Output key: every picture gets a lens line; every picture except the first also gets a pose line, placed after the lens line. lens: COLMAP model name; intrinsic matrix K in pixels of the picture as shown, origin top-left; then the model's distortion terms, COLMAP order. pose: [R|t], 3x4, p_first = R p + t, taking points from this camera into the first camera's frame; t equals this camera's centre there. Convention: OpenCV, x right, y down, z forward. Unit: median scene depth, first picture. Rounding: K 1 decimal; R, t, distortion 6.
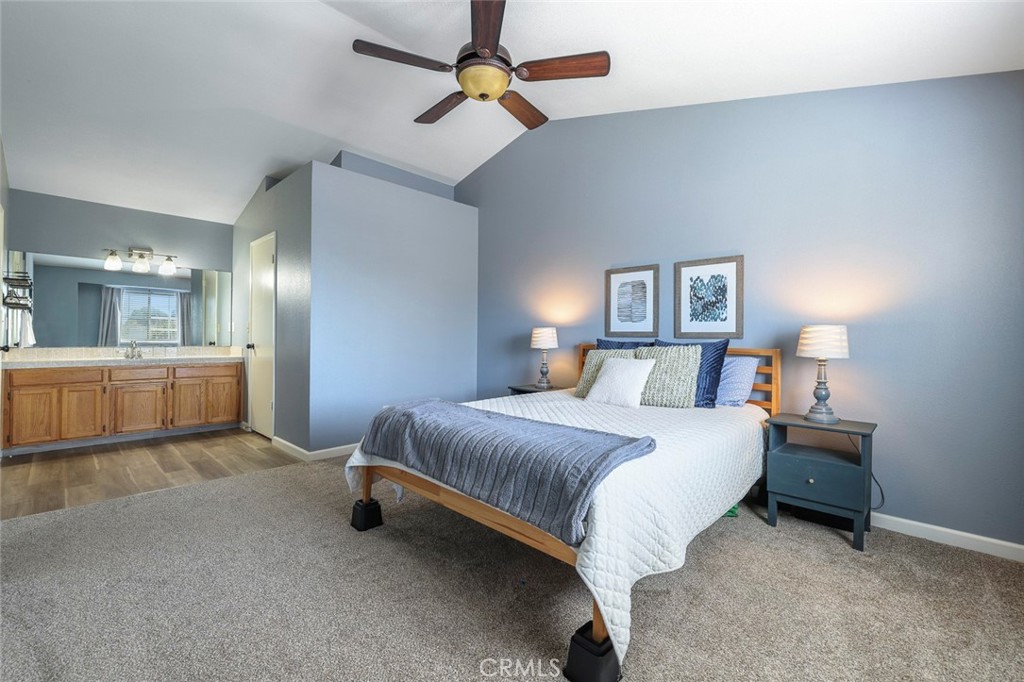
lens RADIAL K [[435.6, 0, 517.1], [0, 435.6, 336.7], [0, 0, 1]] dist [-0.001146, -0.000001]
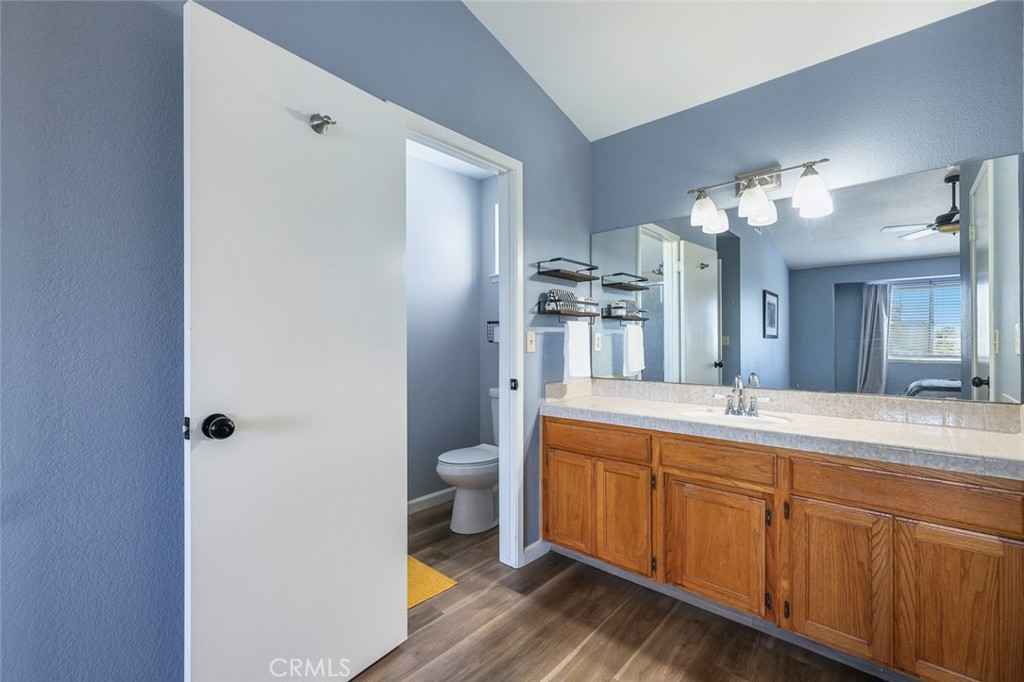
lens RADIAL K [[435.6, 0, 515.6], [0, 435.6, 341.7], [0, 0, 1]] dist [-0.001146, -0.000001]
pose [[0.026881, -0.012178, -0.999564, -0.442904], [0.004362, 0.999918, -0.012065, -0.020997], [0.999629, -0.004036, 0.026932, 0.771336]]
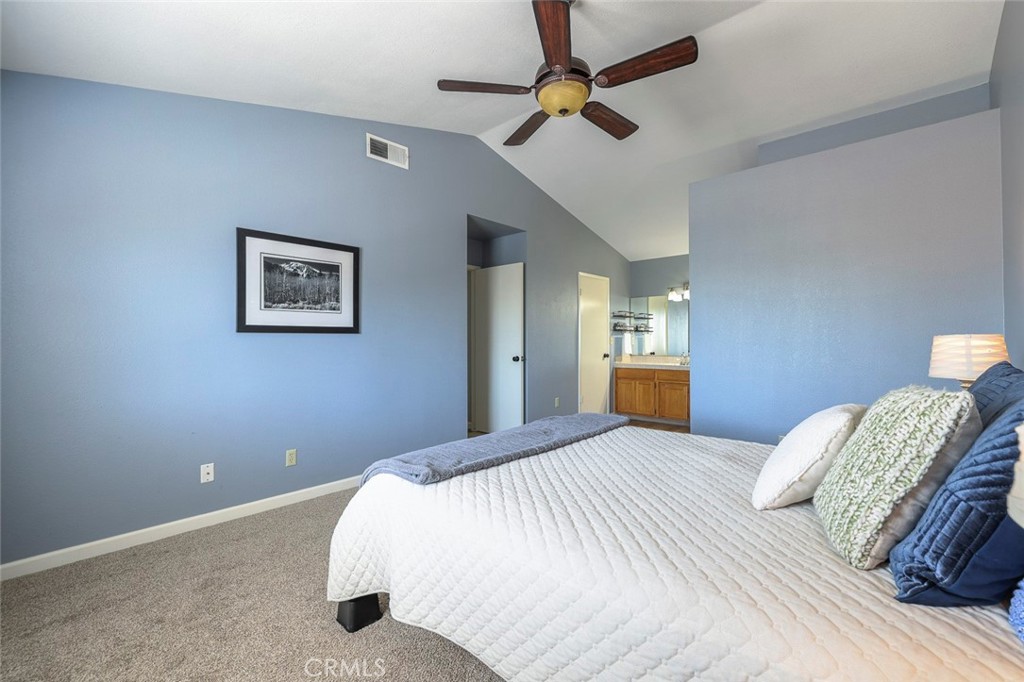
lens RADIAL K [[435.6, 0, 513.1], [0, 435.6, 336.9], [0, 0, 1]] dist [-0.001146, -0.000001]
pose [[0.030806, -0.024762, -0.999219, 0.464625], [0.000884, 0.999693, -0.024747, -0.004224], [0.999525, -0.000121, 0.030819, 0.437815]]
